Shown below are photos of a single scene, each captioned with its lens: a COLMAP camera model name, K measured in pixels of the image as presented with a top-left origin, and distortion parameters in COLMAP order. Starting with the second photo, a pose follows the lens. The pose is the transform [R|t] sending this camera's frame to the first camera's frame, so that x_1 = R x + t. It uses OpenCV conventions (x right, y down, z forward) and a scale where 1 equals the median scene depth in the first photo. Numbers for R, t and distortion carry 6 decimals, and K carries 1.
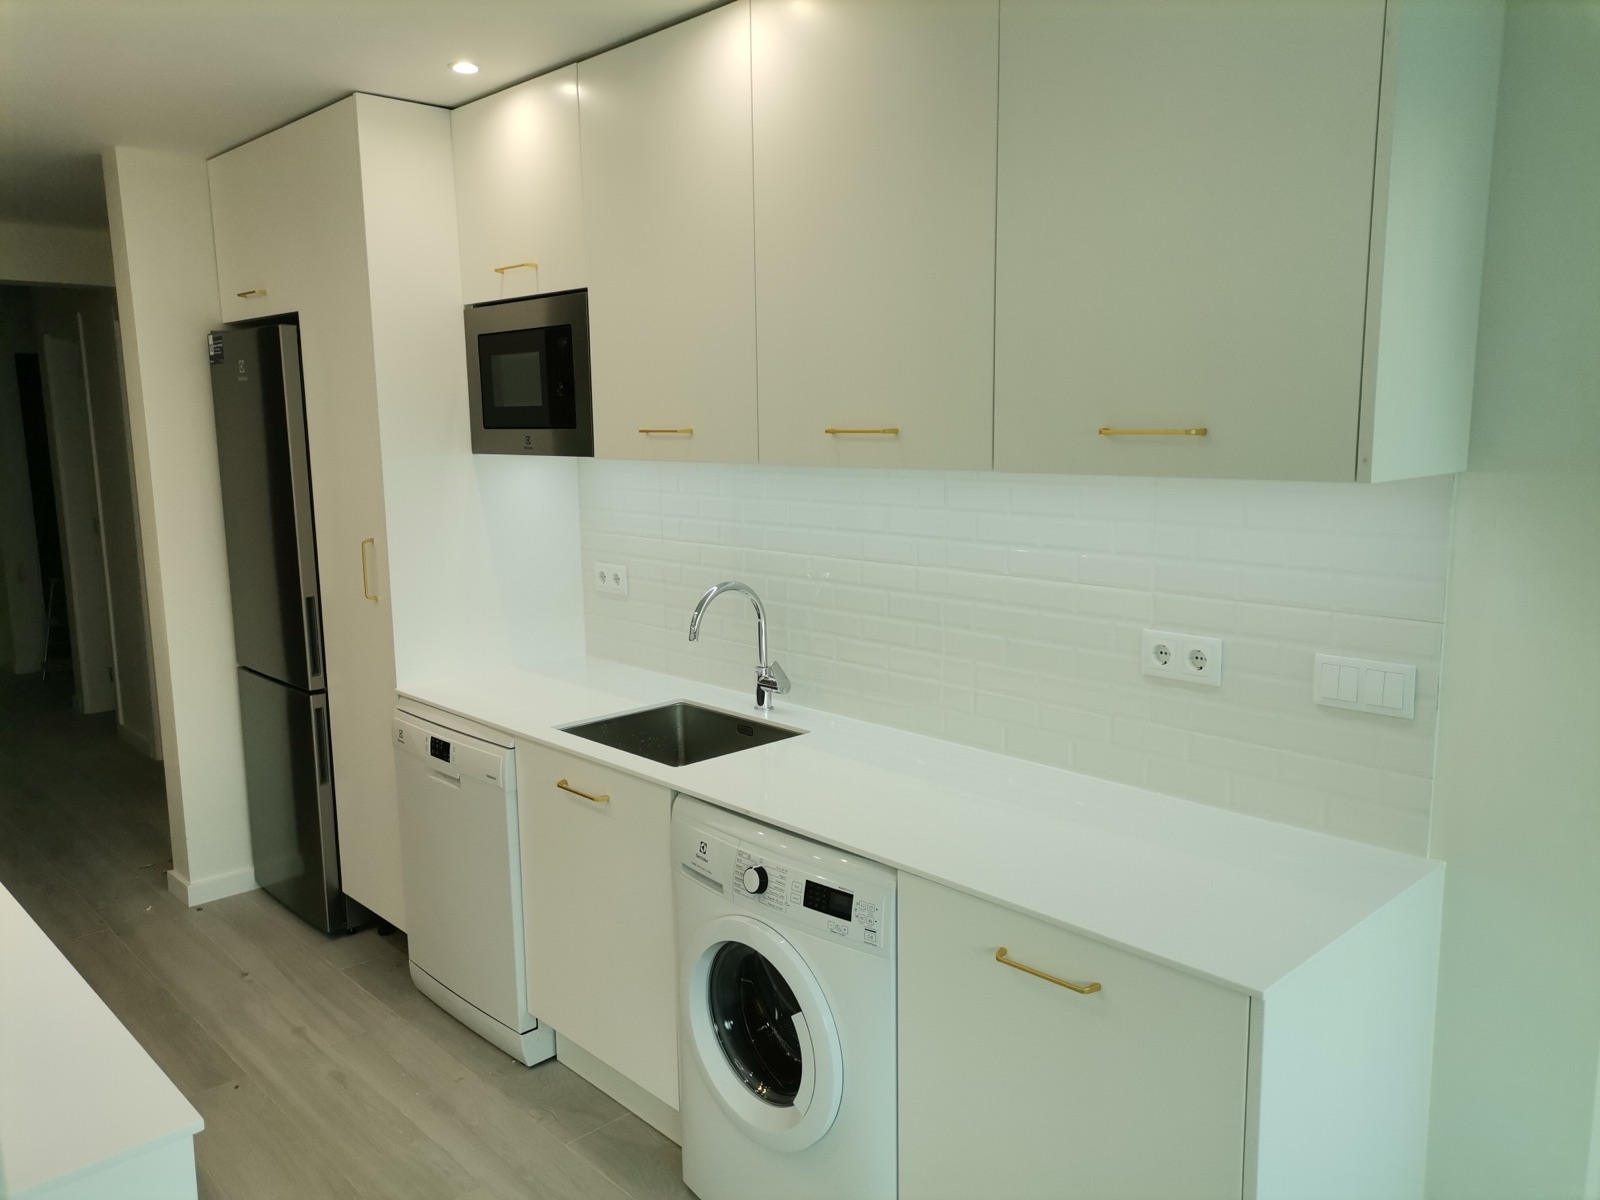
lens RADIAL K [[1195.6, 0, 800.0], [0, 1195.6, 600.0], [0, 0, 1]] dist [0.032067, -0.008301]
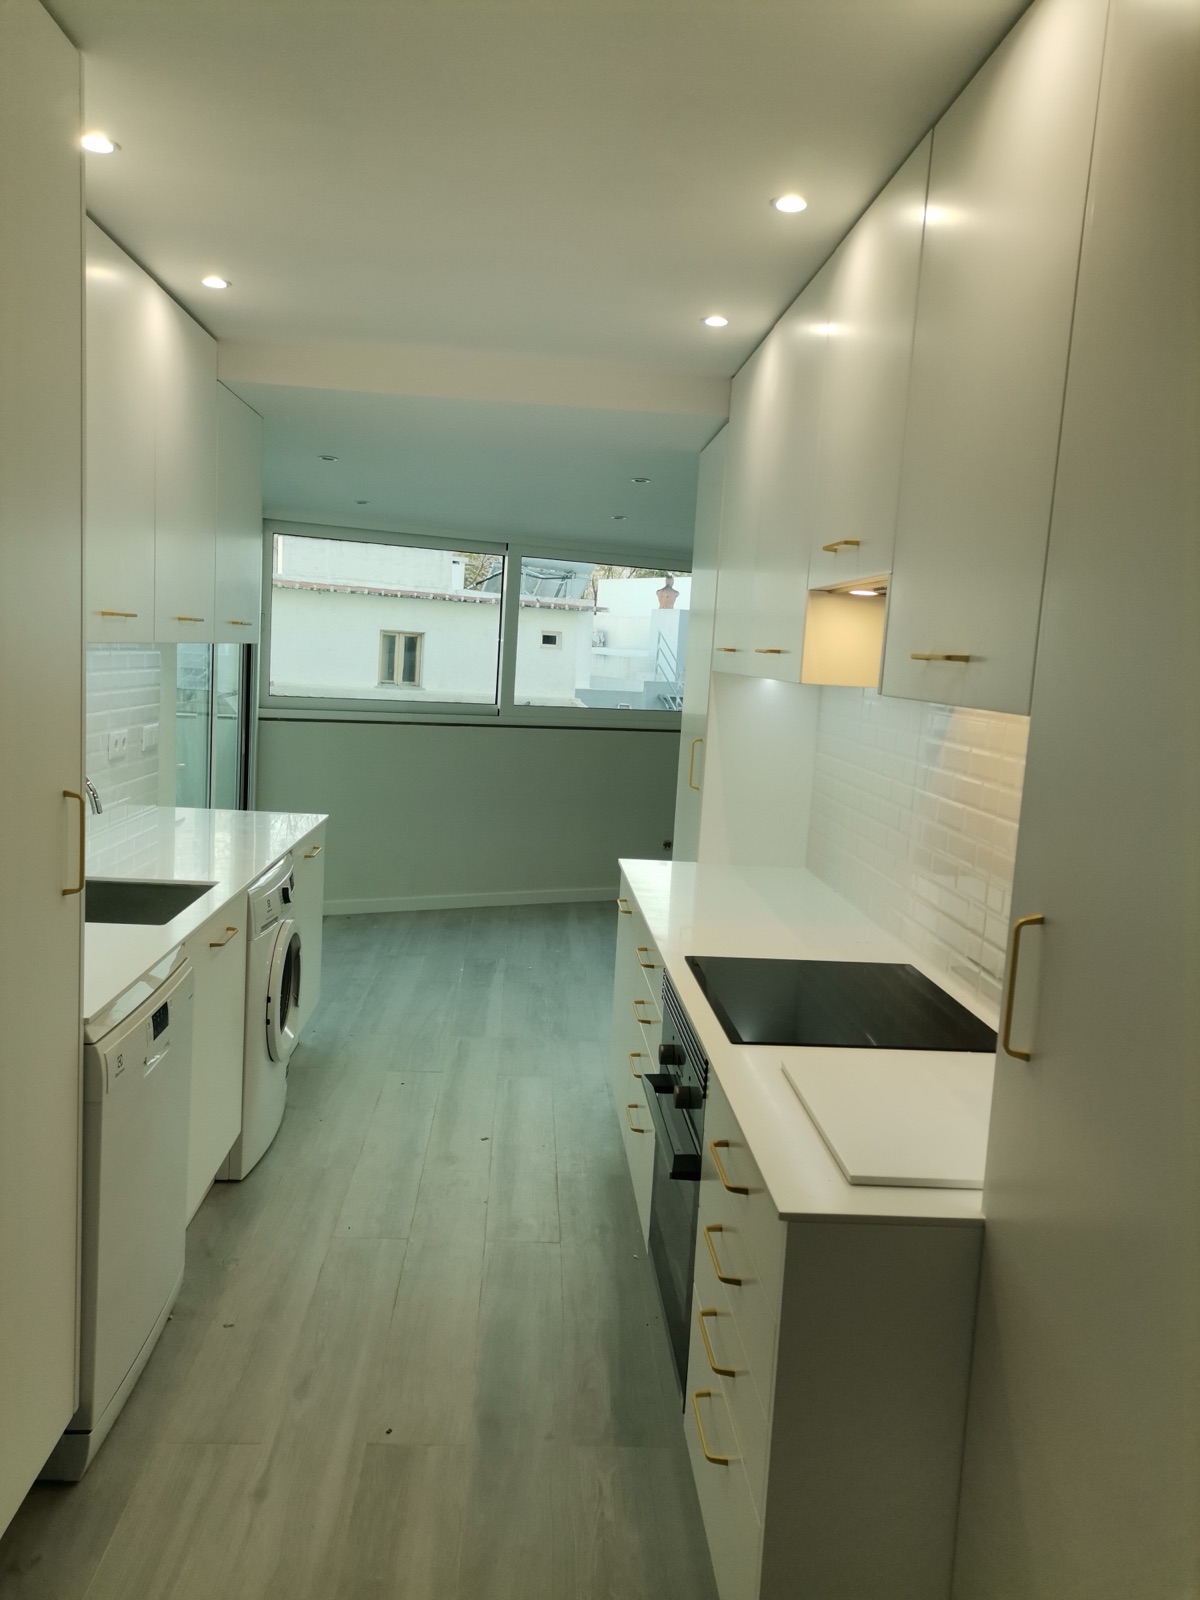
lens RADIAL K [[1195.6, 0, 600.0], [0, 1195.6, 800.0], [0, 0, 1]] dist [0.032067, -0.008301]
pose [[-0.763338, -0.112835, 0.636069, -1.028277], [0.052565, 0.970514, 0.235245, -0.188614], [-0.643857, 0.213006, -0.734899, 1.396059]]
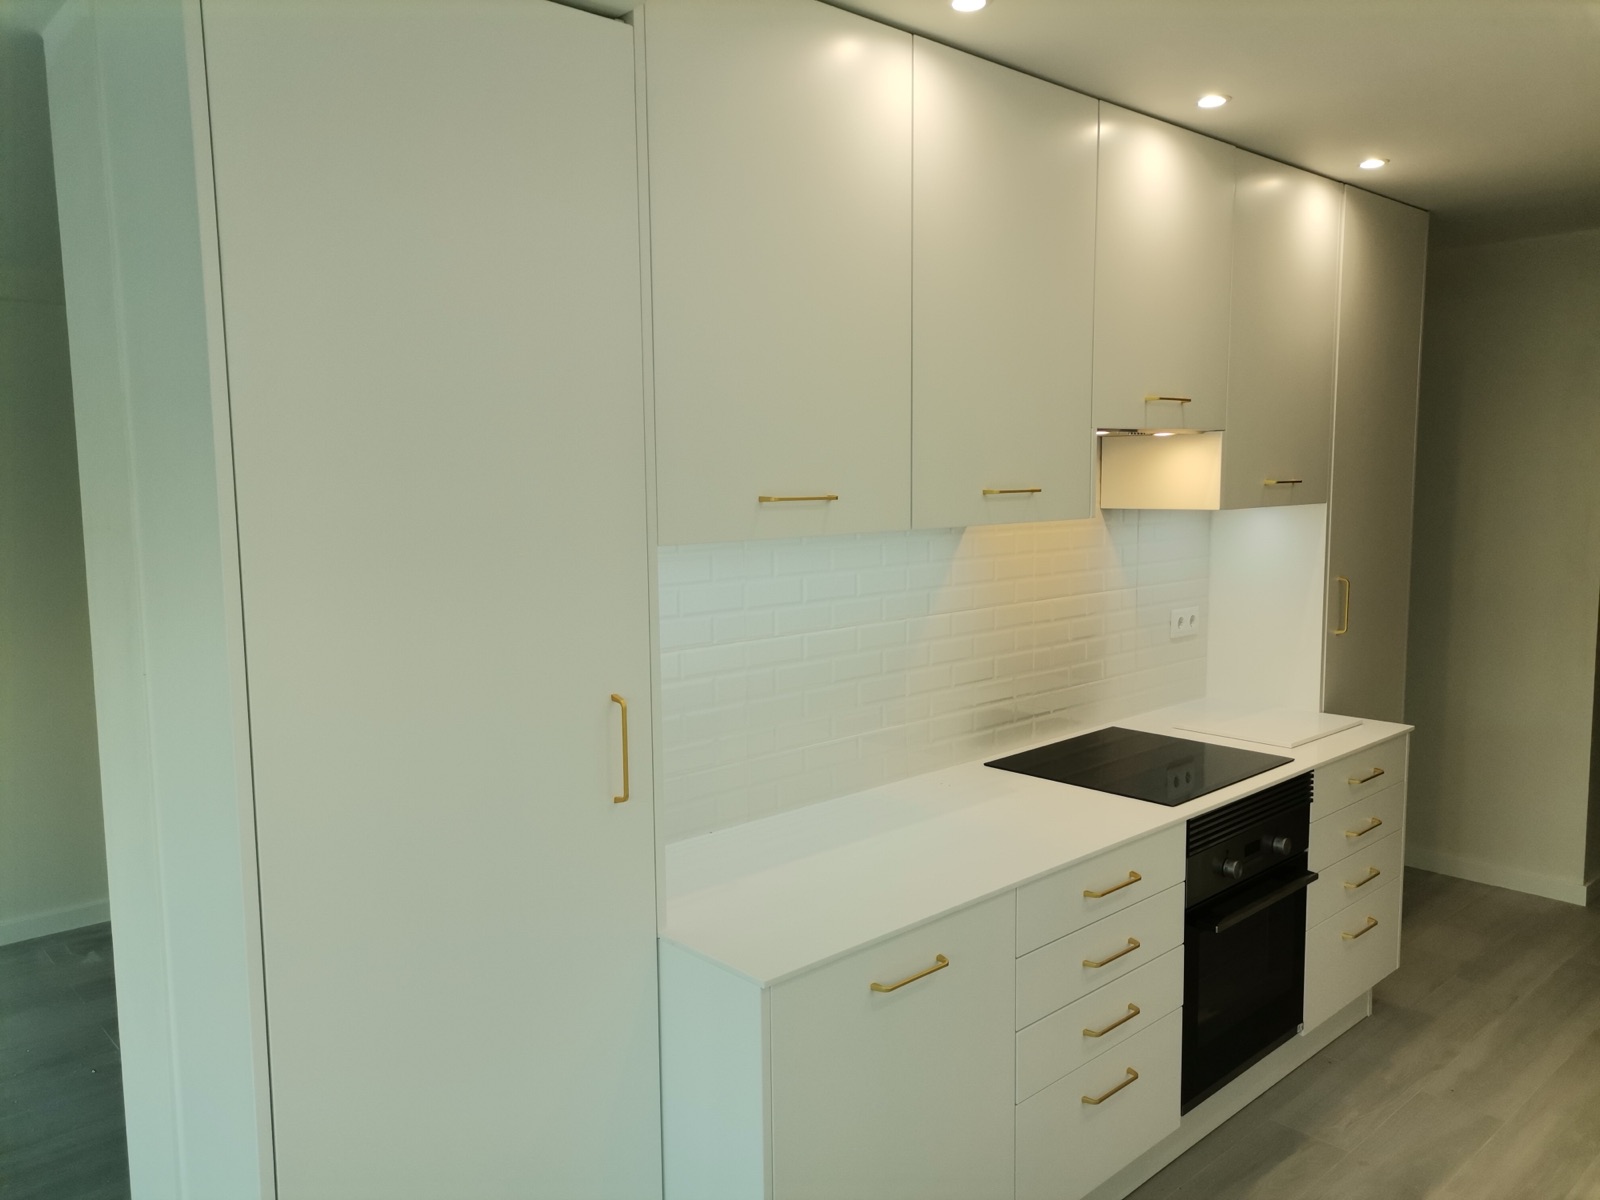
lens RADIAL K [[1195.6, 0, 800.0], [0, 1195.6, 600.0], [0, 0, 1]] dist [0.032067, -0.008301]
pose [[-0.020446, 0.123681, -0.992111, 0.354670], [-0.142915, 0.981767, 0.125336, -0.079339], [0.989524, 0.144350, -0.002398, 0.420766]]
